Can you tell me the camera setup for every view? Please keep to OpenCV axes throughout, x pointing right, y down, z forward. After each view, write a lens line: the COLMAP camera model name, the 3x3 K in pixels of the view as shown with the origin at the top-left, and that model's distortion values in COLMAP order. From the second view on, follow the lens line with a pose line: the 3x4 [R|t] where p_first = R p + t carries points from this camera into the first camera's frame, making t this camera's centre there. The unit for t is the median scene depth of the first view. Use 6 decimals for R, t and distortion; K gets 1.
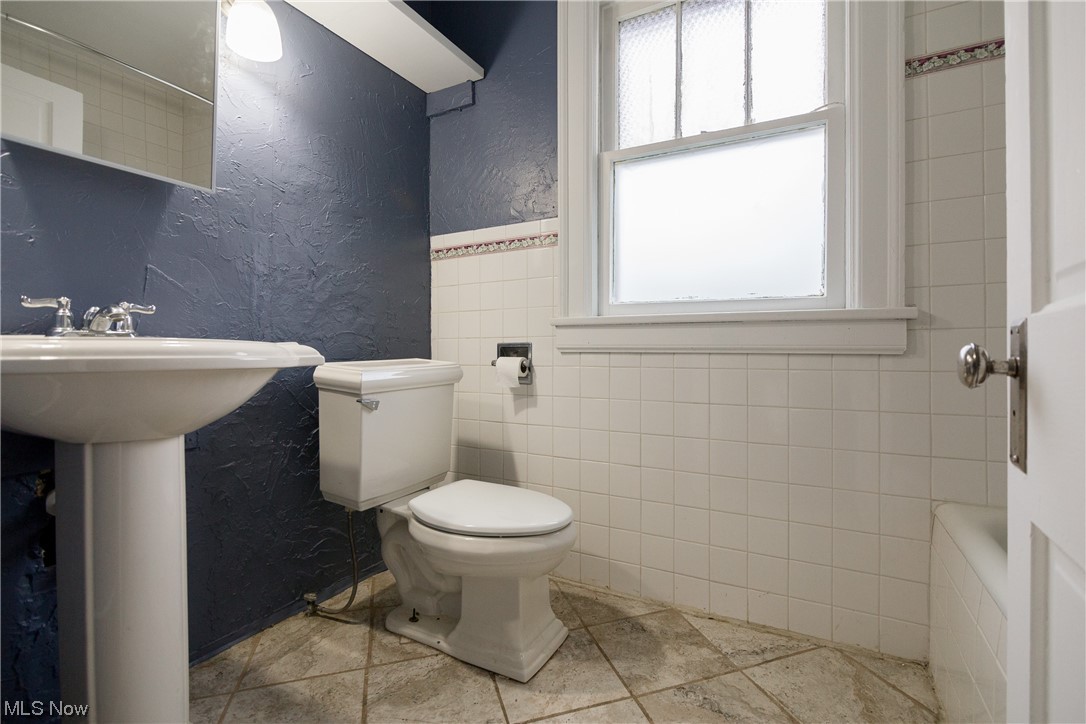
lens RADIAL K [[497.2, 0, 543.6], [0, 497.2, 355.6], [0, 0, 1]] dist [-0.014968, 0.001005]
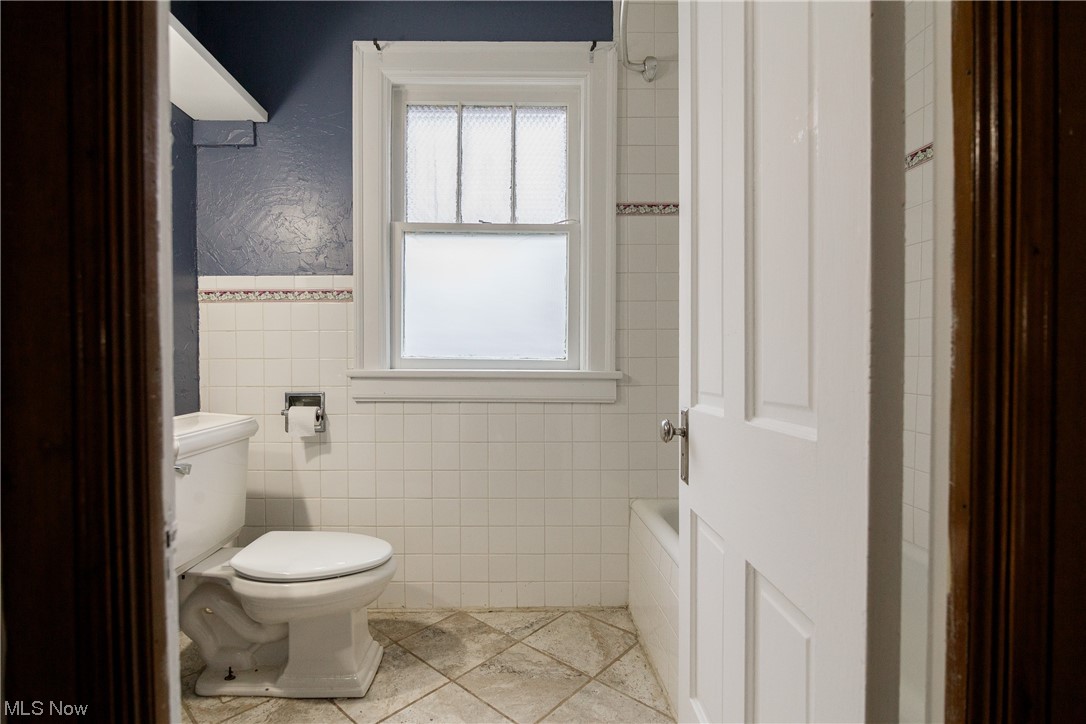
lens RADIAL K [[497.2, 0, 536.7], [0, 497.2, 383.0], [0, 0, 1]] dist [-0.014968, 0.001005]
pose [[0.863851, -0.004627, 0.503726, -0.209825], [-0.000524, 0.999949, 0.010083, -0.071559], [-0.503747, -0.008975, 0.863805, -0.162132]]
